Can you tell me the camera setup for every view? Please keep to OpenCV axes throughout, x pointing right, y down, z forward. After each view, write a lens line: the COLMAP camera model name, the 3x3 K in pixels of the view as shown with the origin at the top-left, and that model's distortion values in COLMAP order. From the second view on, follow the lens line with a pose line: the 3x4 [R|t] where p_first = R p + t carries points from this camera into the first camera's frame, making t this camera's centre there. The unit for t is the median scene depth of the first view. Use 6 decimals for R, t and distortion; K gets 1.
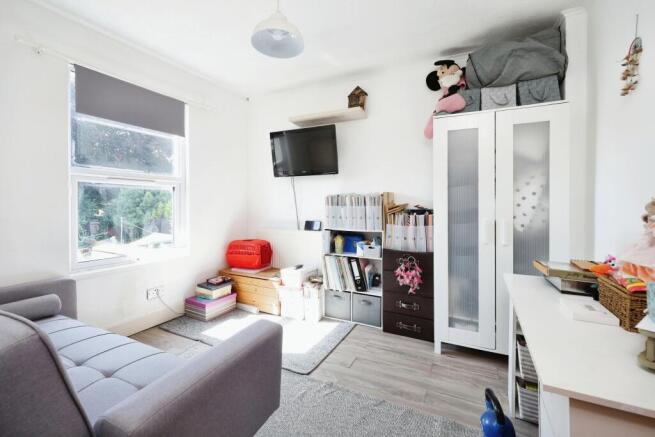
lens RADIAL K [[264.9, 0, 325.4], [0, 264.9, 207.9], [0, 0, 1]] dist [-0.001657, 0.000018]
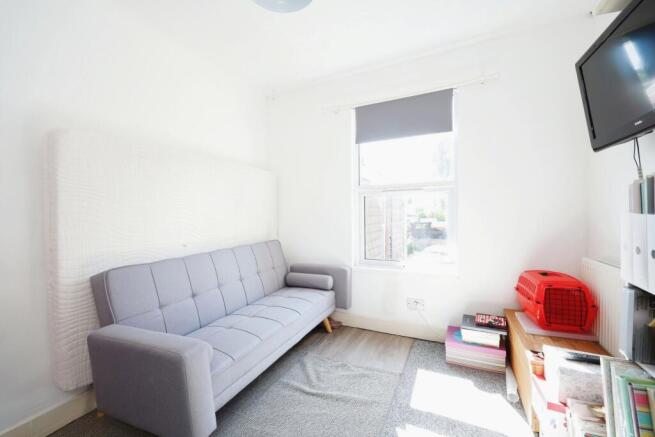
lens RADIAL K [[268.2, 0, 327.5], [0, 268.2, 218.5], [0, 0, 1]] dist [-0.000599, -0.000083]
pose [[0.071964, 0.015382, -0.997289, 0.290298], [0.001831, 0.999877, 0.015554, -0.007145], [0.997406, -0.002945, 0.071927, 0.571351]]
